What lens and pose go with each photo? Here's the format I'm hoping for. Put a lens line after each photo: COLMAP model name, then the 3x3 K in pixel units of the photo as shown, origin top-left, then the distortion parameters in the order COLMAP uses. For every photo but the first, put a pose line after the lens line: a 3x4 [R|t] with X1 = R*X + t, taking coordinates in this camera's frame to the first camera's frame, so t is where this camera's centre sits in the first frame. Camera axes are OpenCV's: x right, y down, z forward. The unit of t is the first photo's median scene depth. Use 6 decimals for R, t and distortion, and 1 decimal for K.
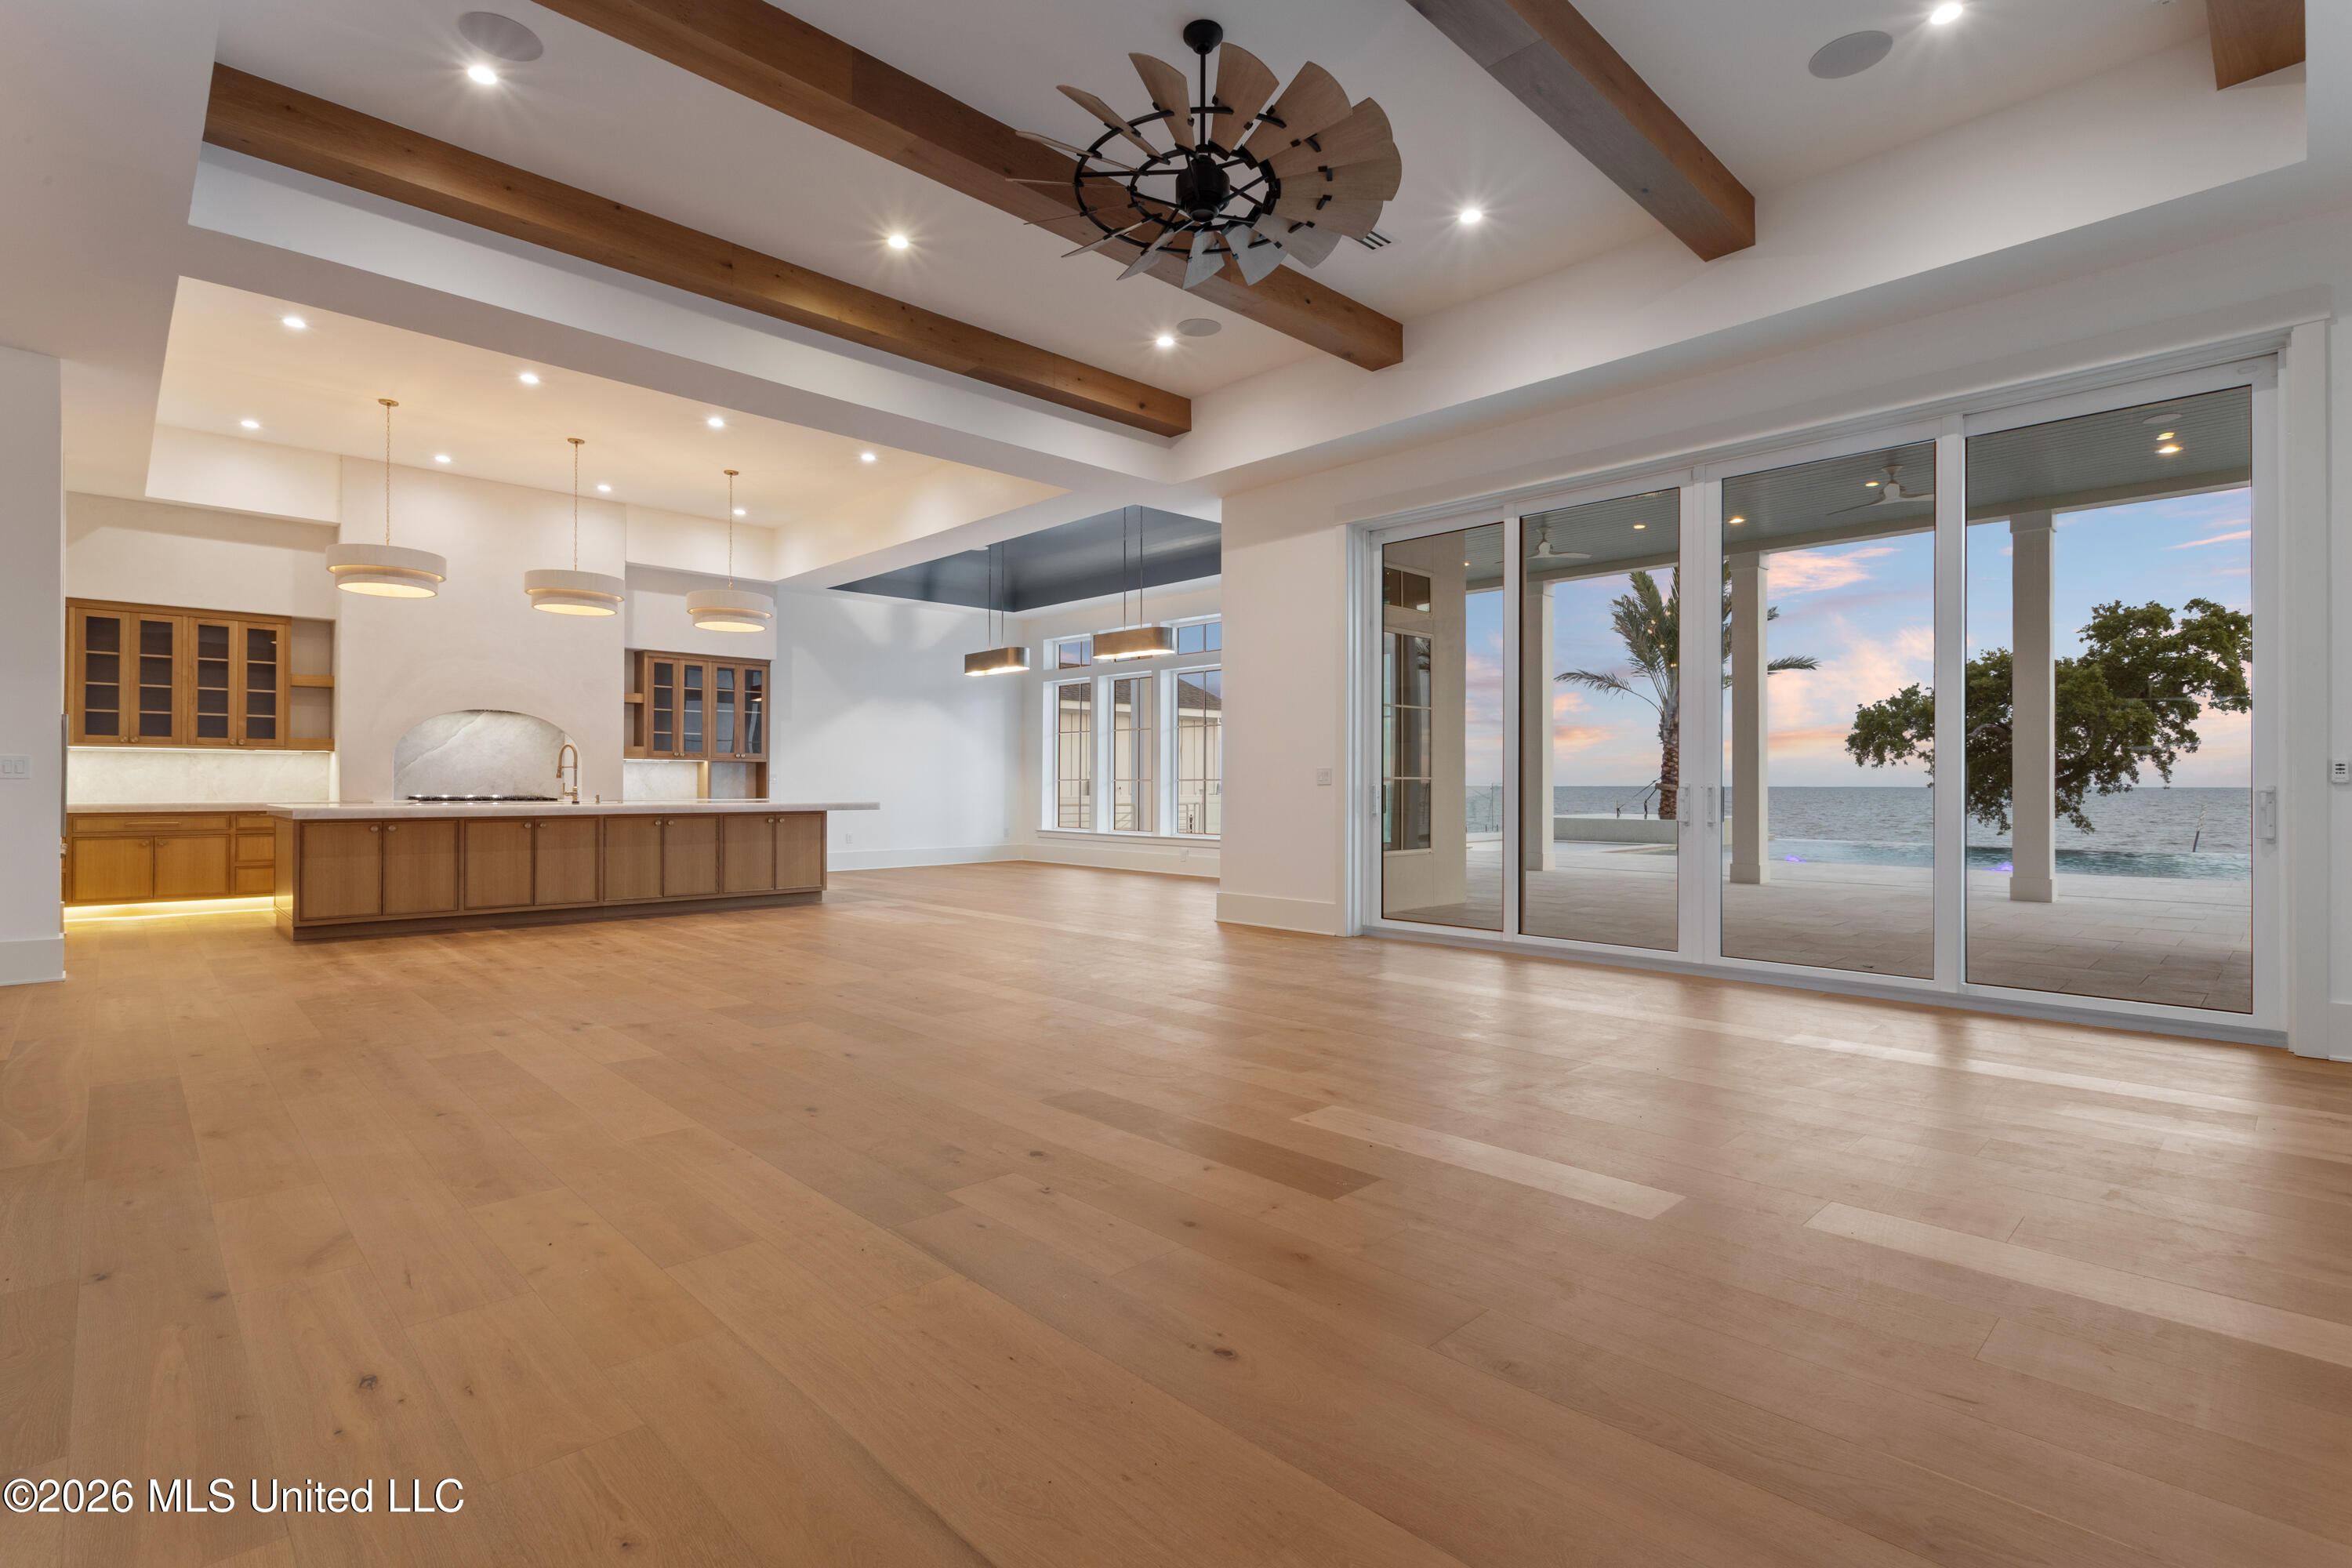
lens RADIAL K [[1108.2, 0, 1157.6], [0, 1108.2, 787.5], [0, 0, 1]] dist [0.000601, -0.001195]
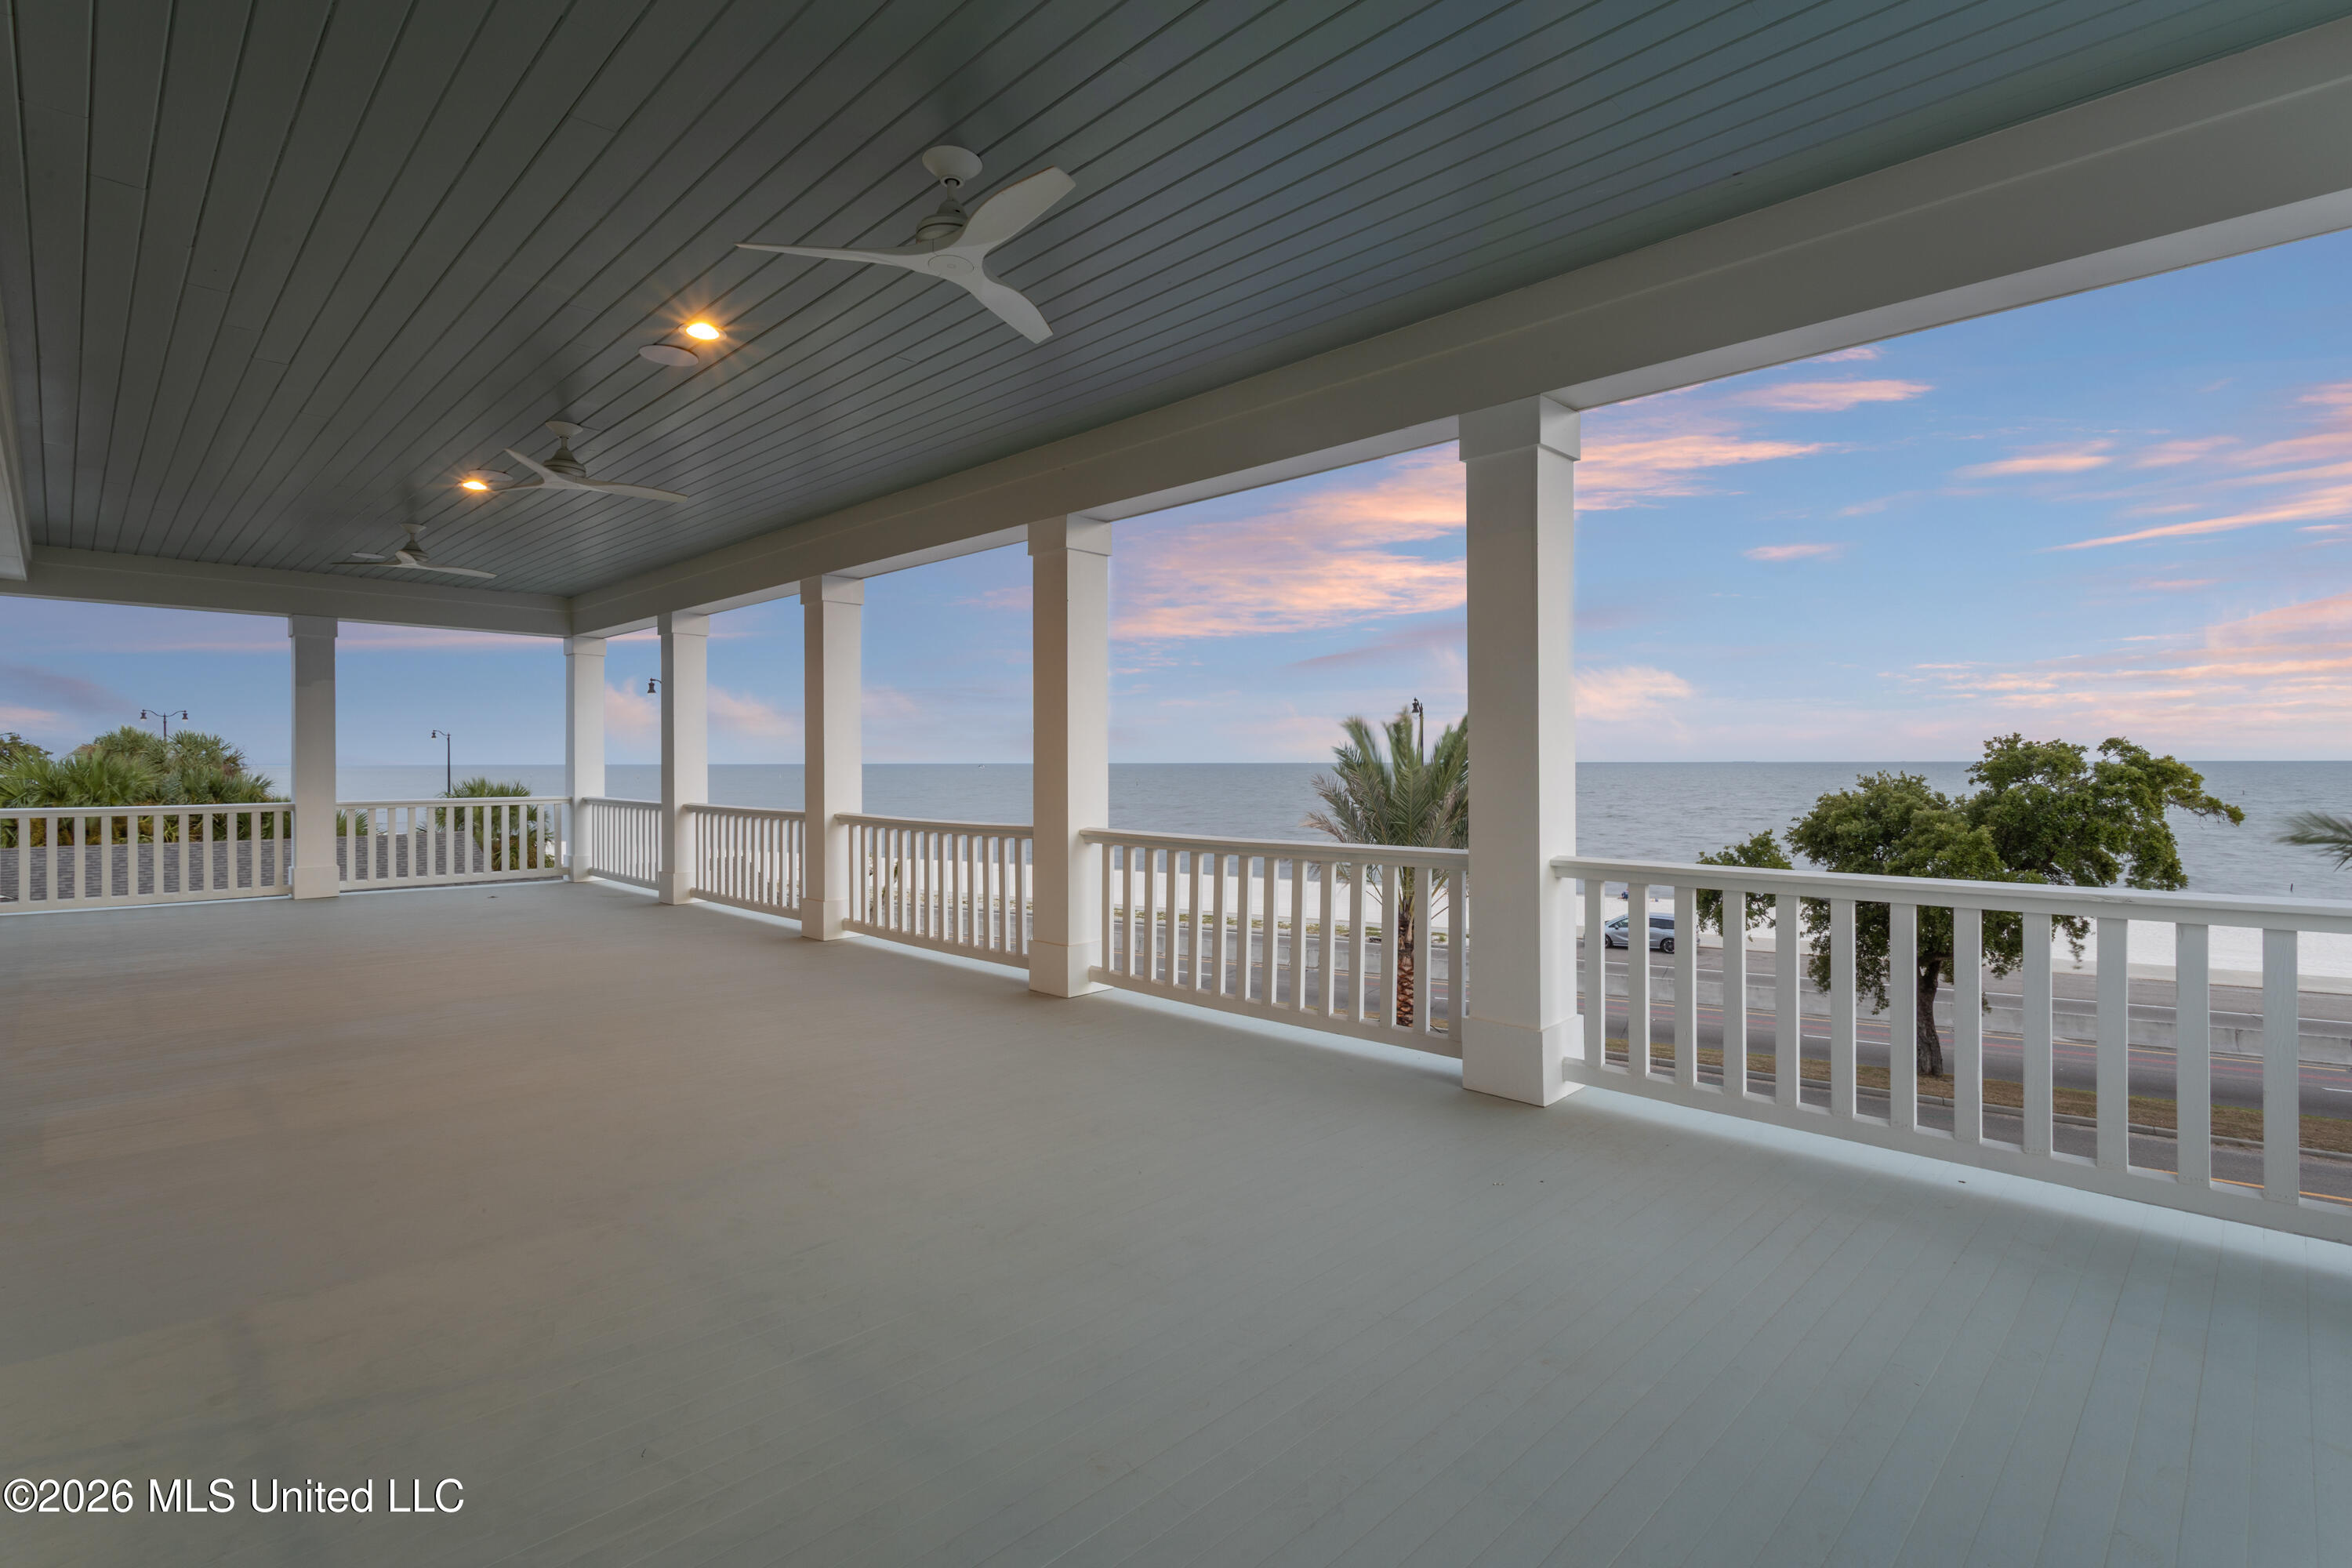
lens RADIAL K [[1105.0, 0, 1174.5], [0, 1105.0, 762.3], [0, 0, 1]] dist [0.005965, 0.001033]
pose [[0.999542, -0.001154, 0.030240, 0.254640], [0.001081, 0.999997, 0.002401, -0.154996], [-0.030242, -0.002368, 0.999540, 0.240208]]
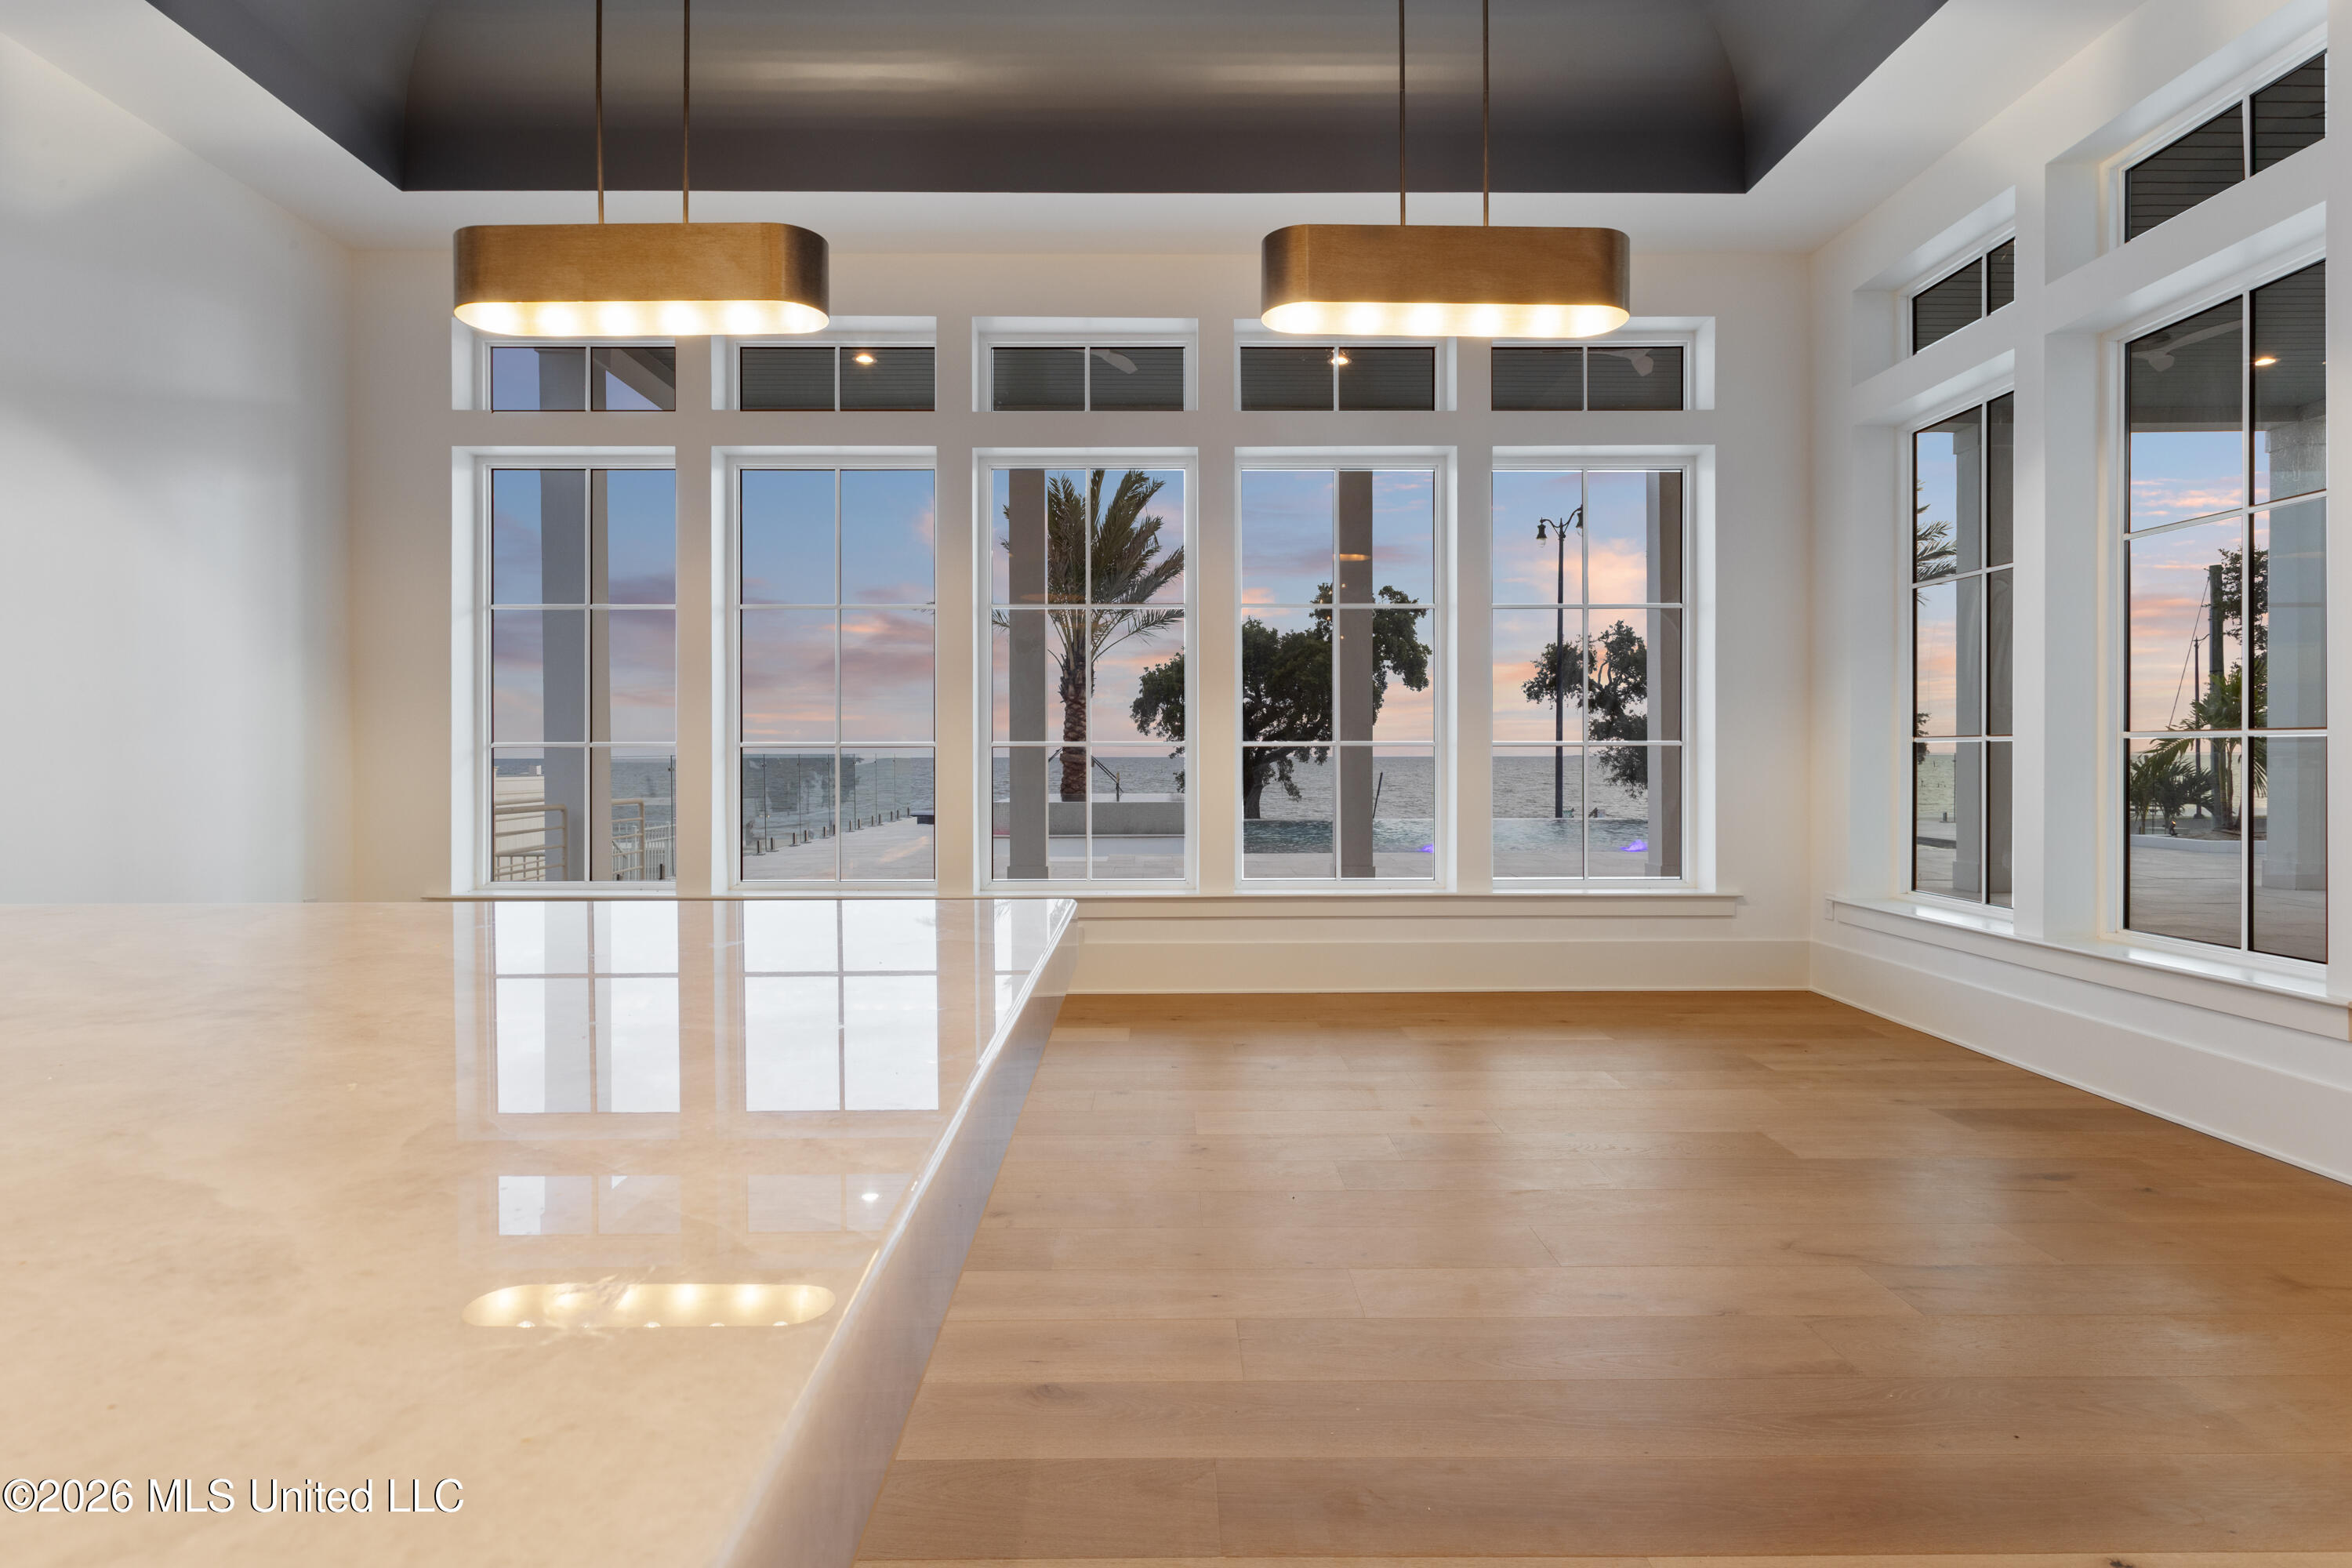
lens RADIAL K [[1231.3, 0, 1167.7], [0, 1231.3, 762.5], [0, 0, 1]] dist [0.007869, 0.000535]
pose [[0.681078, -0.006657, 0.732181, -0.116978], [0.005106, 0.999978, 0.004343, -0.000668], [-0.732193, 0.000780, 0.681097, 0.319373]]
